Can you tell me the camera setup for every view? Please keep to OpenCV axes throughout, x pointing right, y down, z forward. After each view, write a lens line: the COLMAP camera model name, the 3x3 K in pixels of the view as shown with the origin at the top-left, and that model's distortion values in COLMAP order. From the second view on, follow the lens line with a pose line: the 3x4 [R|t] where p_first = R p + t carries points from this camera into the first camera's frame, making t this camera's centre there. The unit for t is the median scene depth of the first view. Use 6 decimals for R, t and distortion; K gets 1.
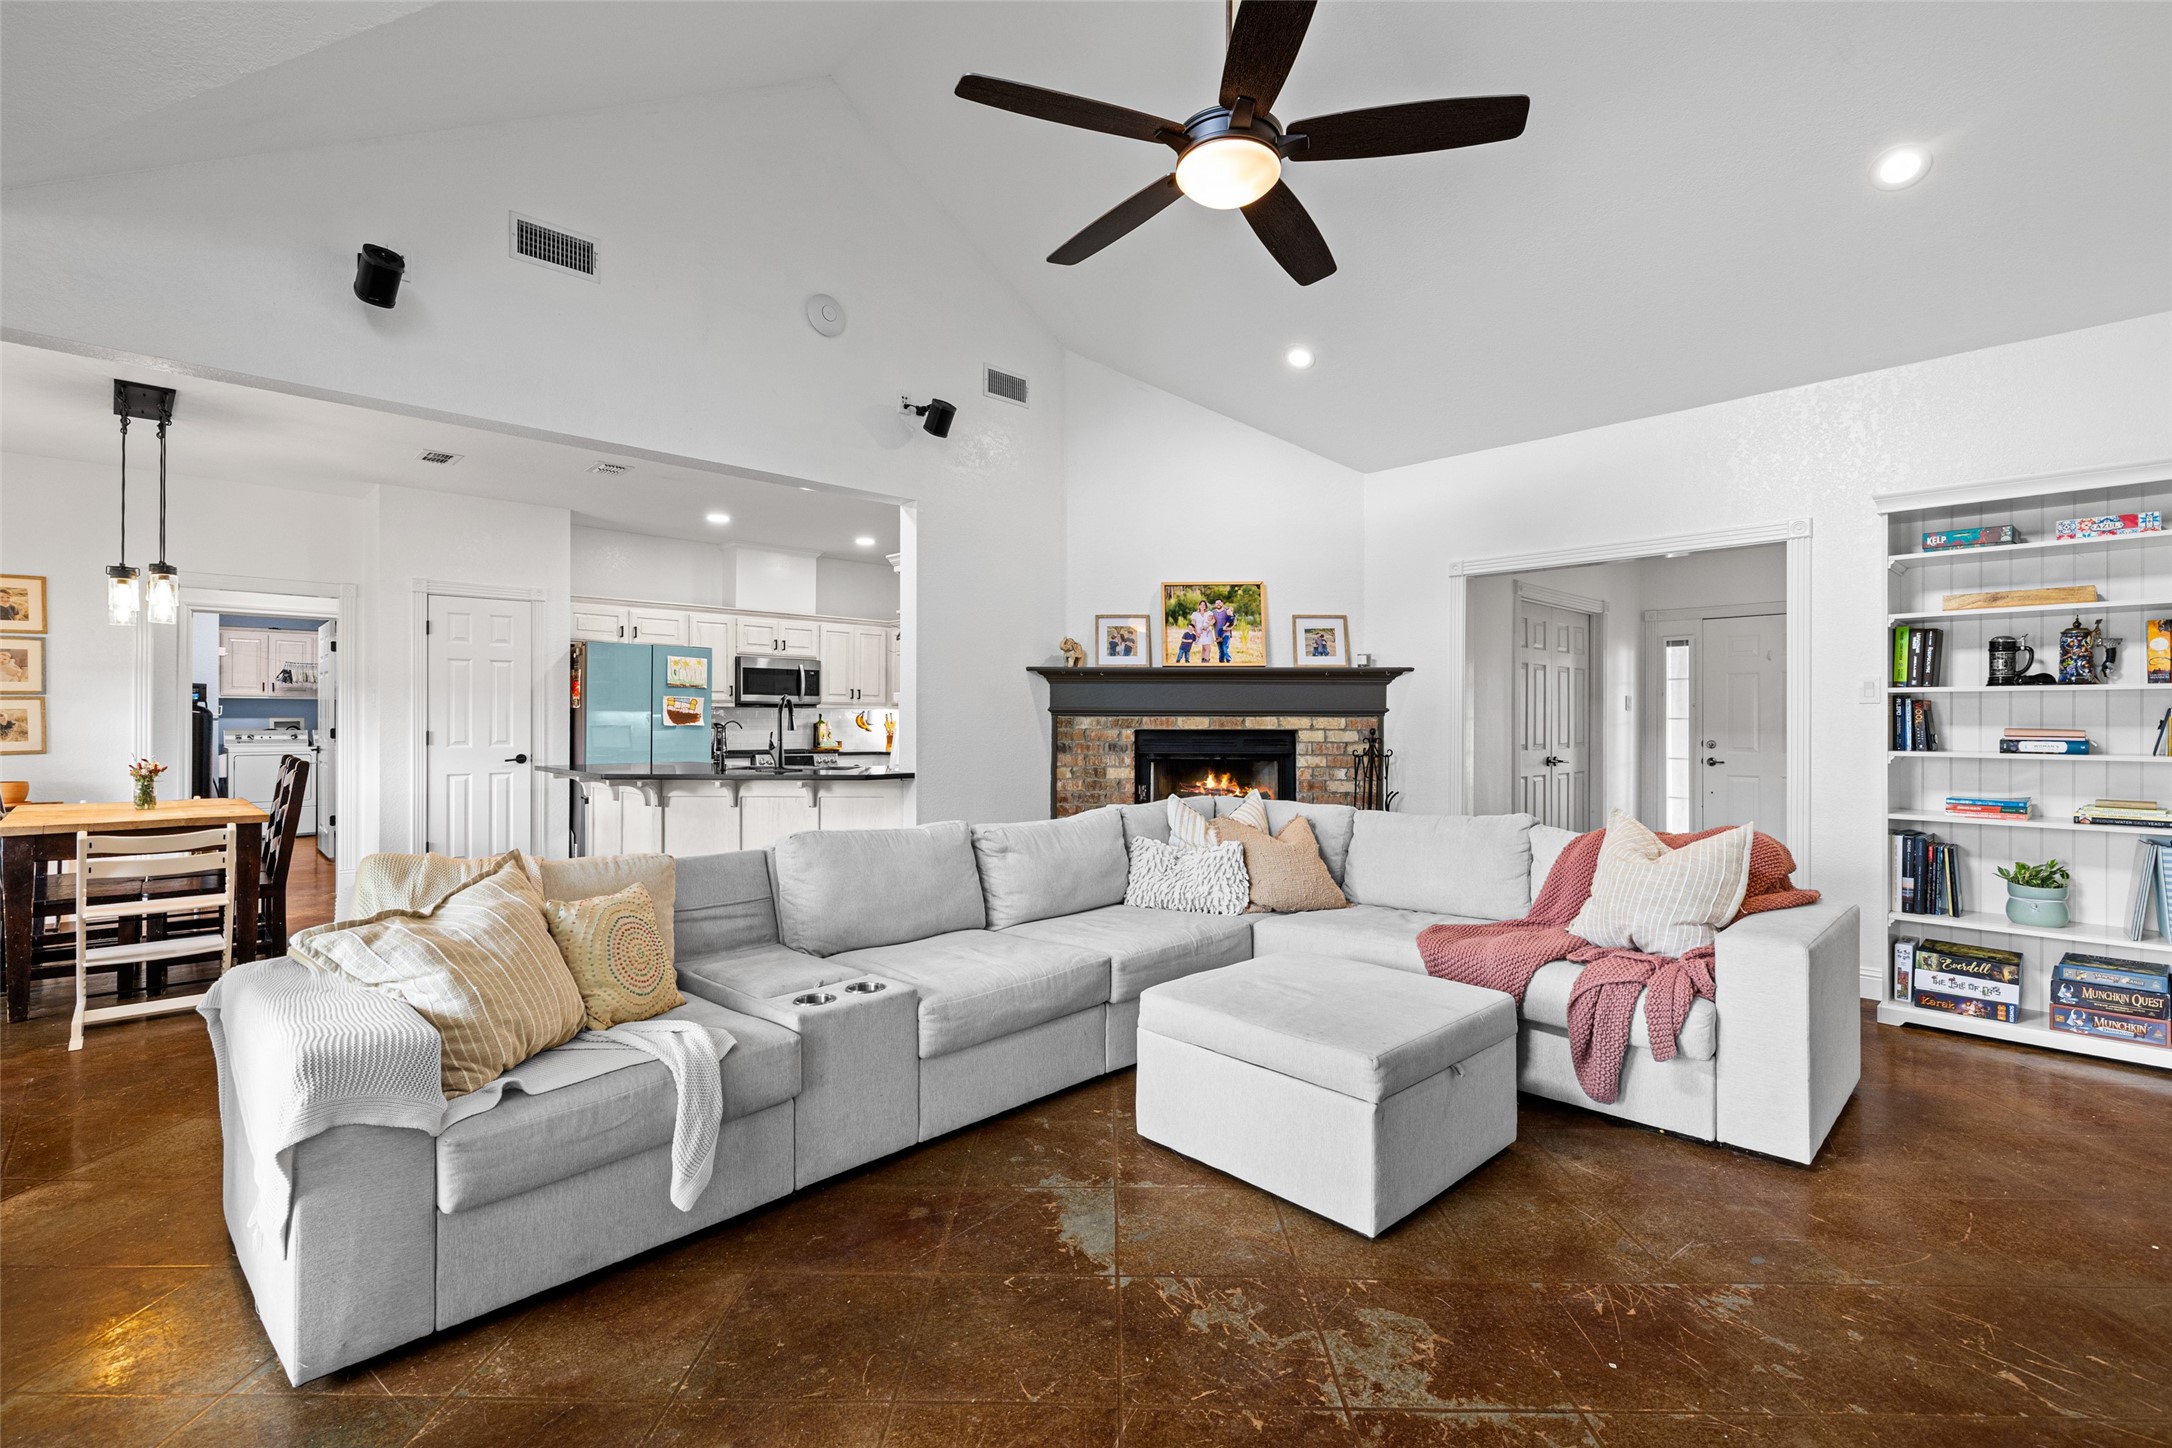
lens RADIAL K [[977.2, 0, 1086.2], [0, 977.2, 718.9], [0, 0, 1]] dist [0.006888, 0.000030]
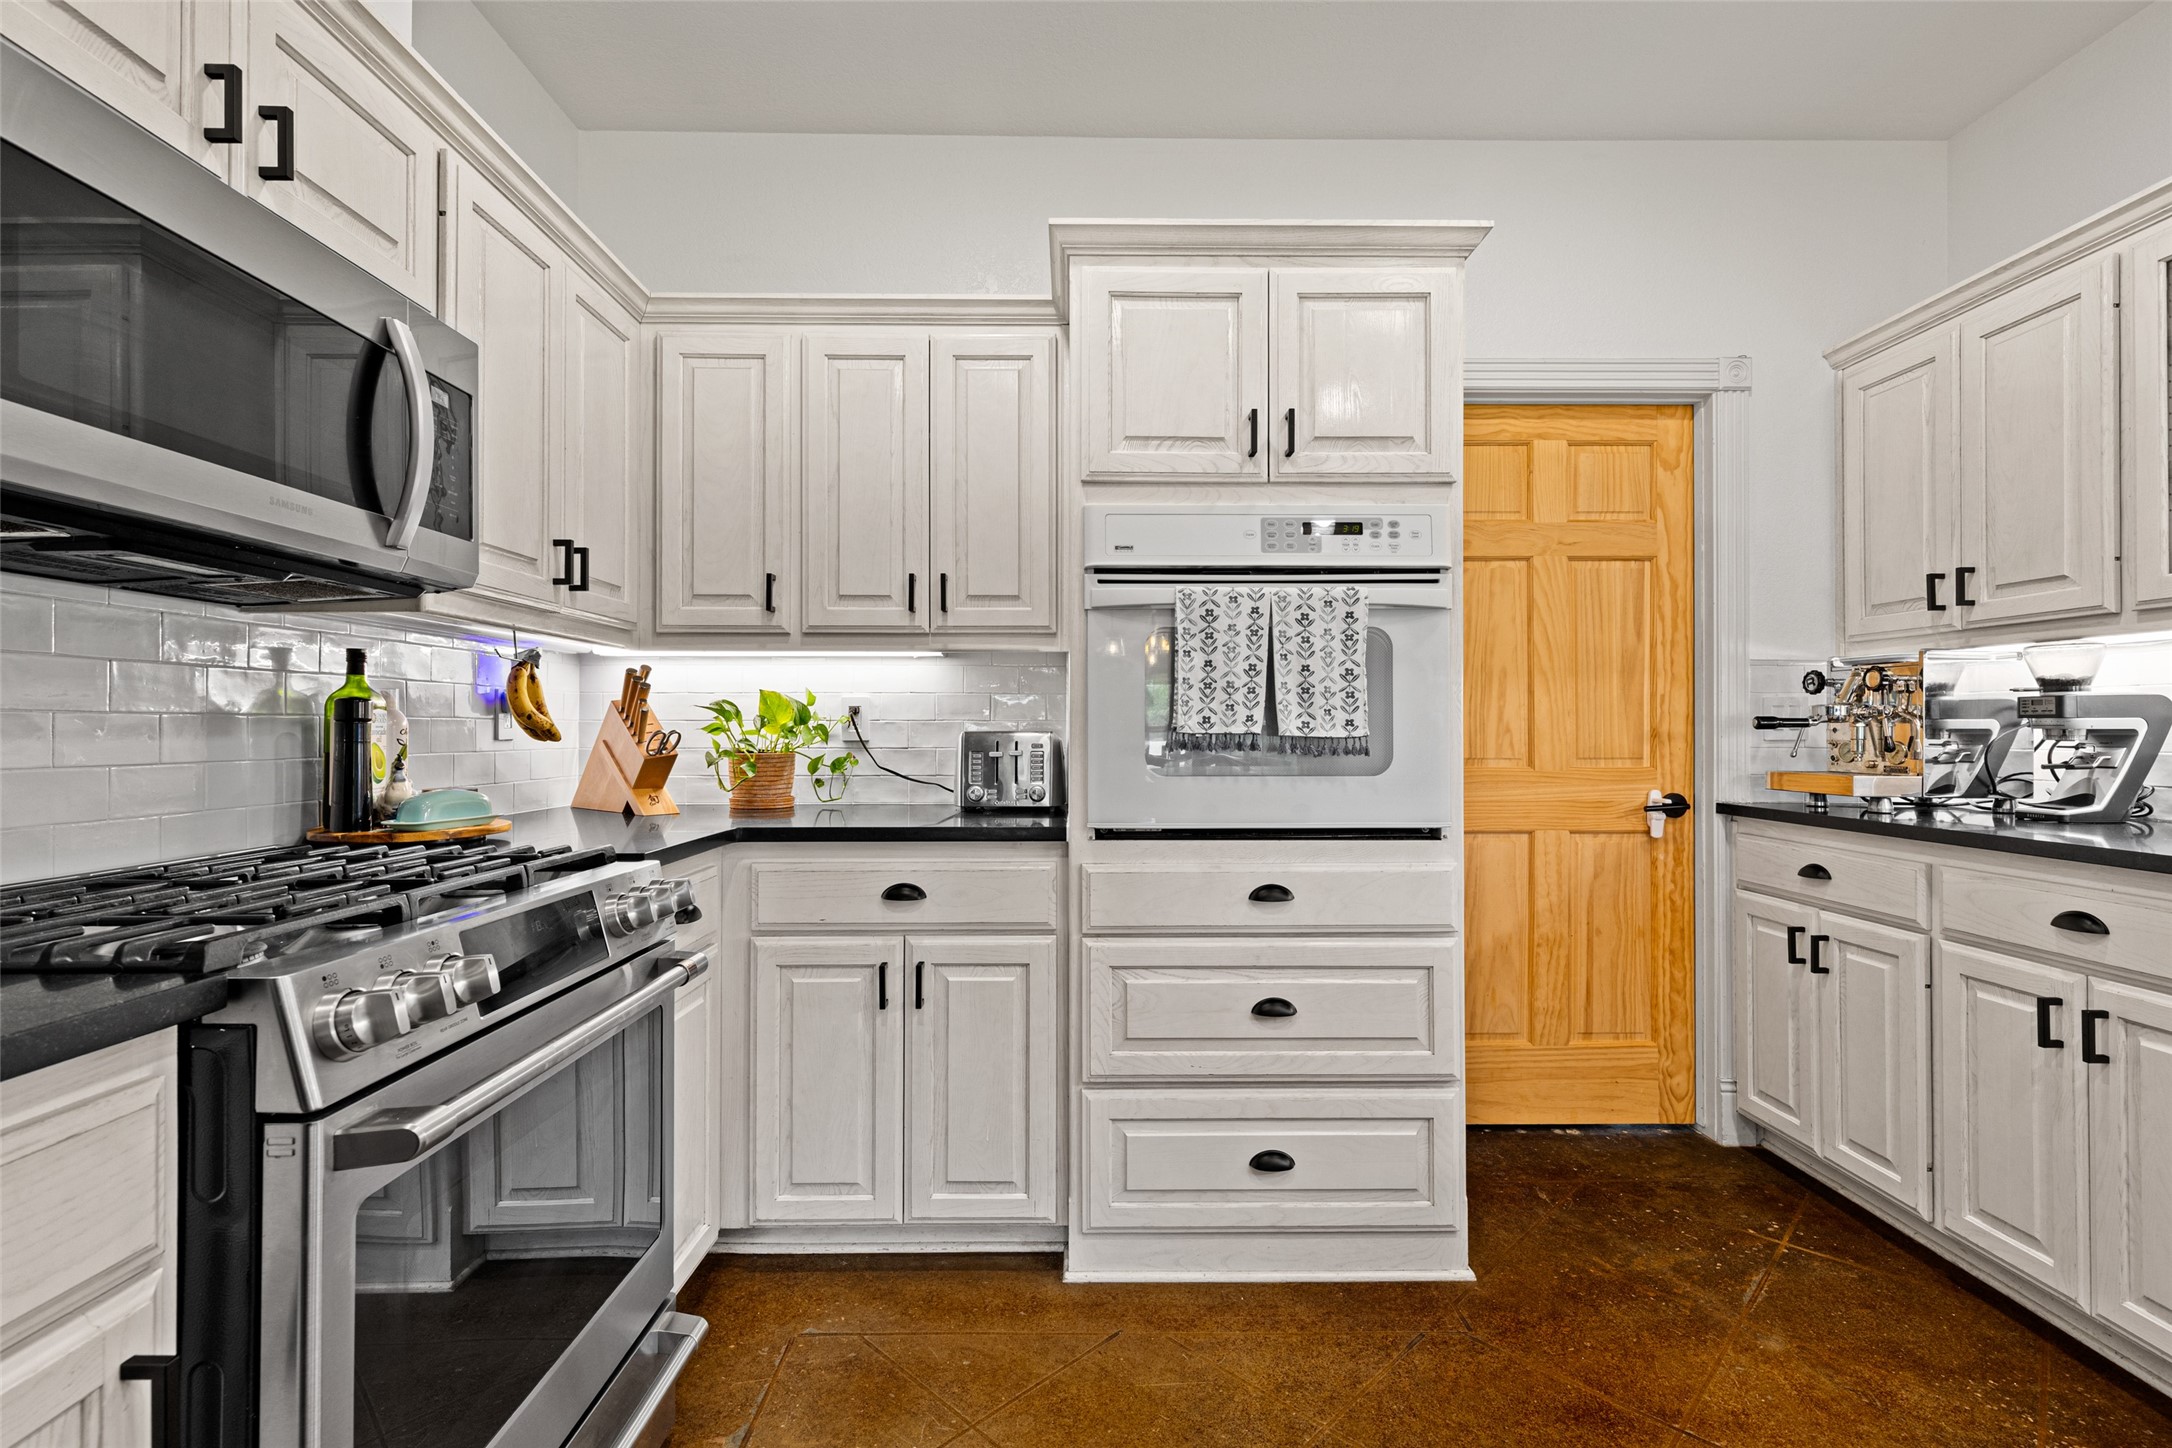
lens RADIAL K [[977.2, 0, 1086.2], [0, 977.2, 718.9], [0, 0, 1]] dist [0.006888, 0.000030]
pose [[0.685579, 0.004051, 0.727987, -0.477560], [0.000282, 0.999983, -0.005830, 0.014048], [-0.727999, 0.004202, 0.685566, 1.168764]]
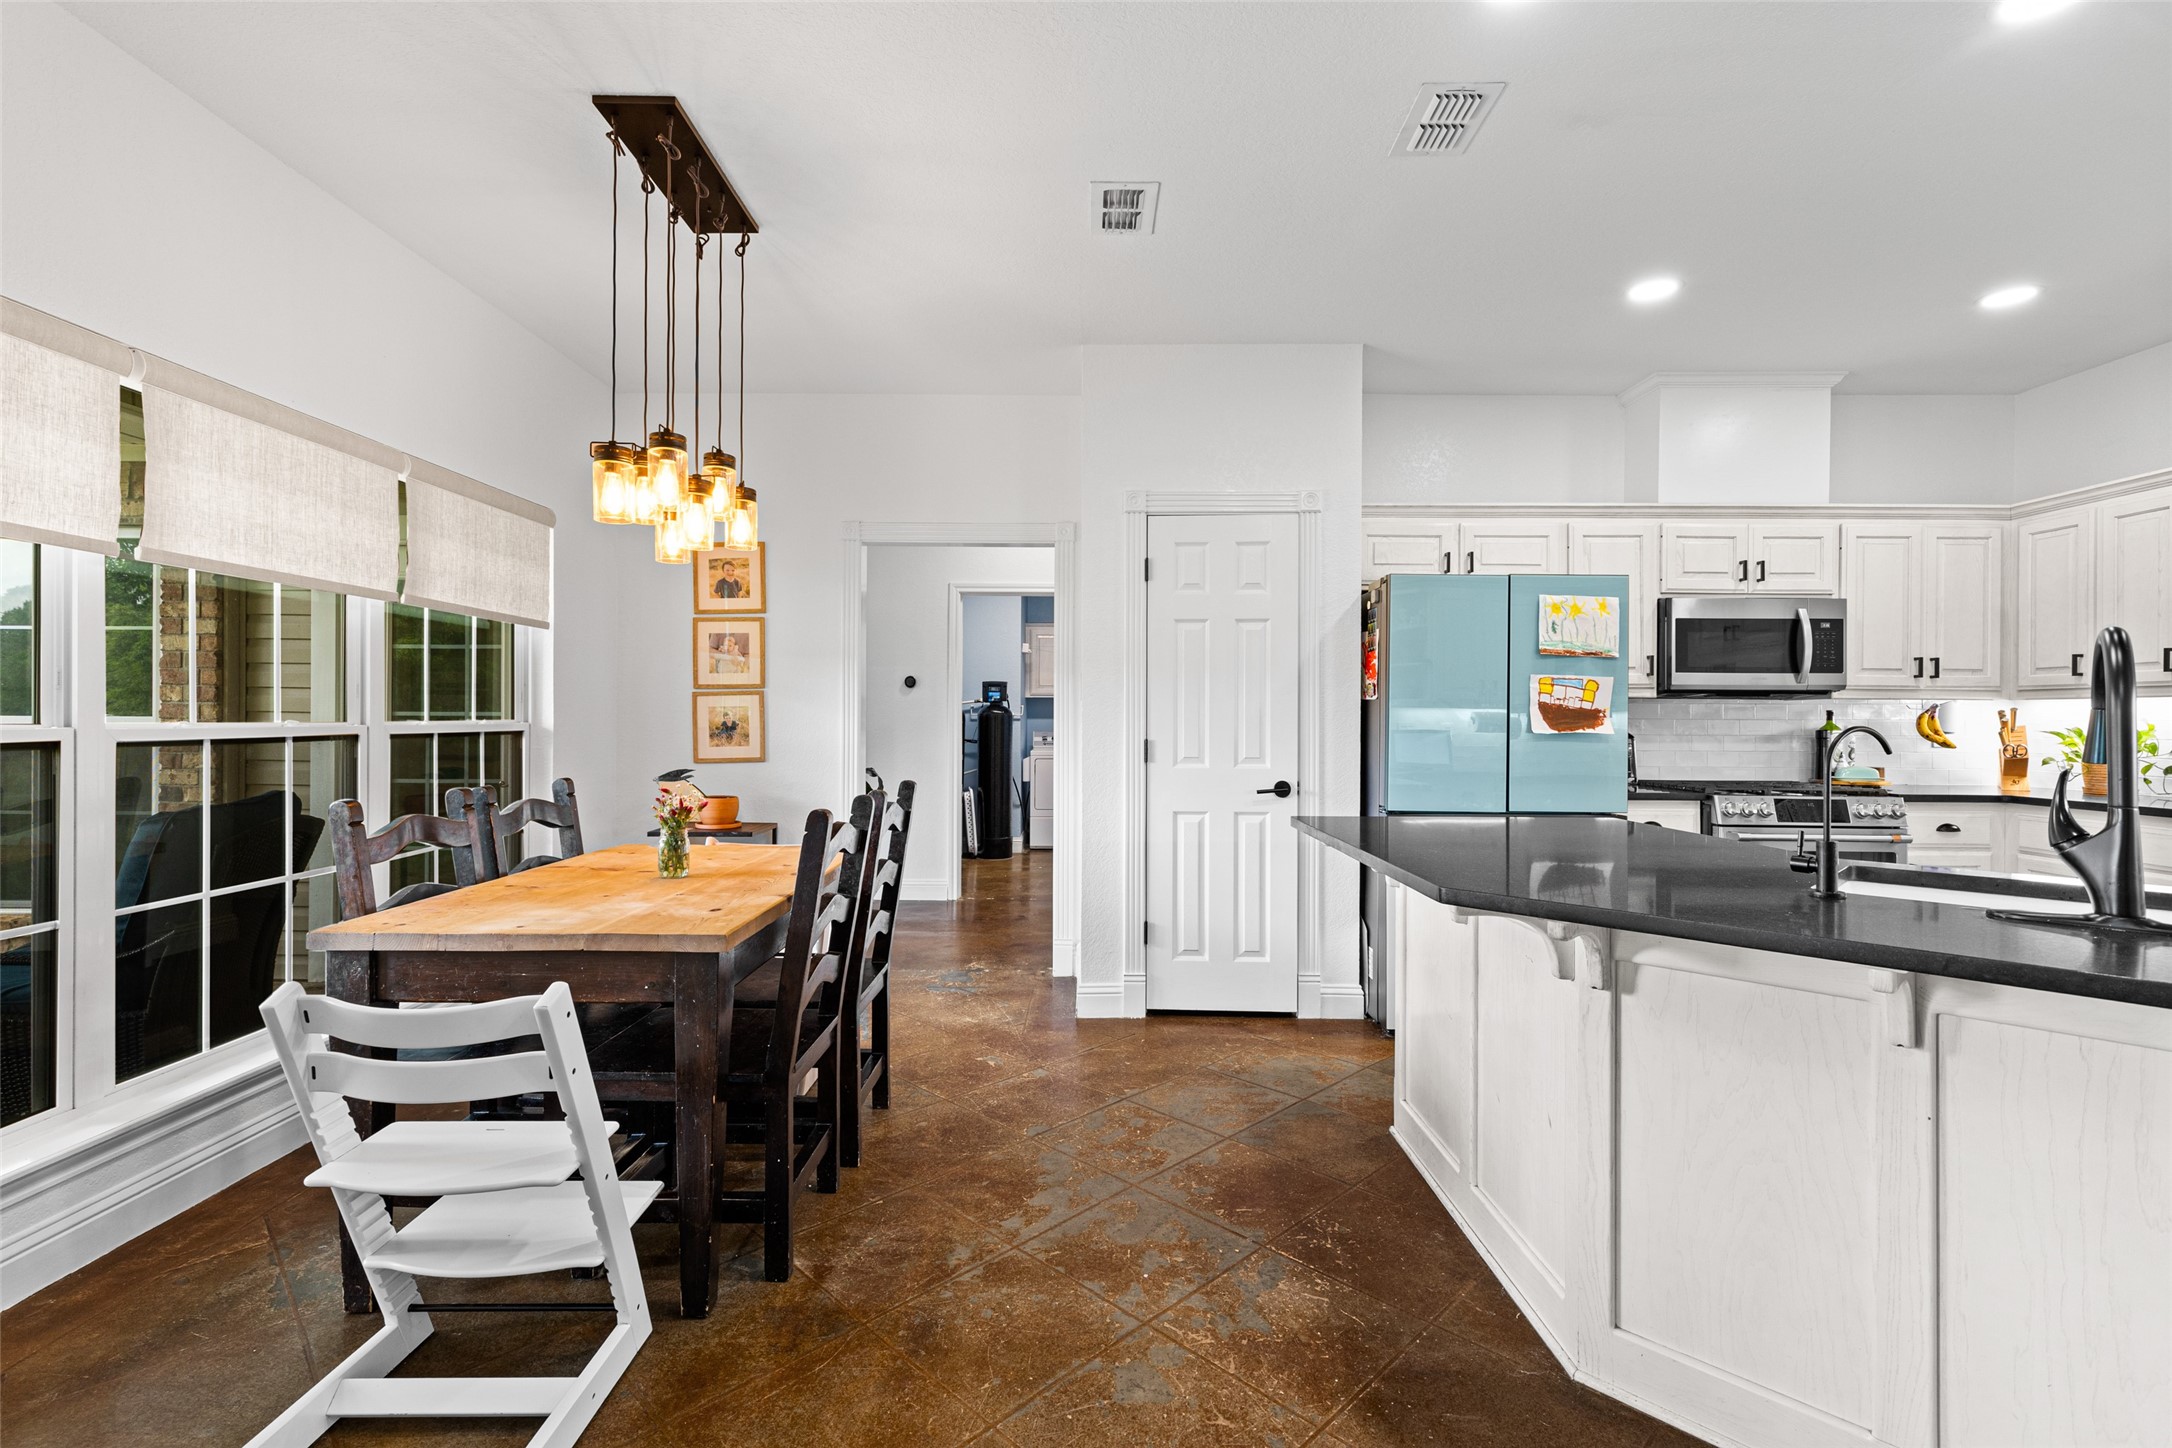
lens RADIAL K [[977.2, 0, 1086.2], [0, 977.2, 718.9], [0, 0, 1]] dist [0.006888, 0.000030]
pose [[0.721521, 0.001184, -0.692391, -0.305036], [-0.002132, 0.999998, -0.000511, -0.000105], [0.692389, 0.001845, 0.721522, 0.587509]]
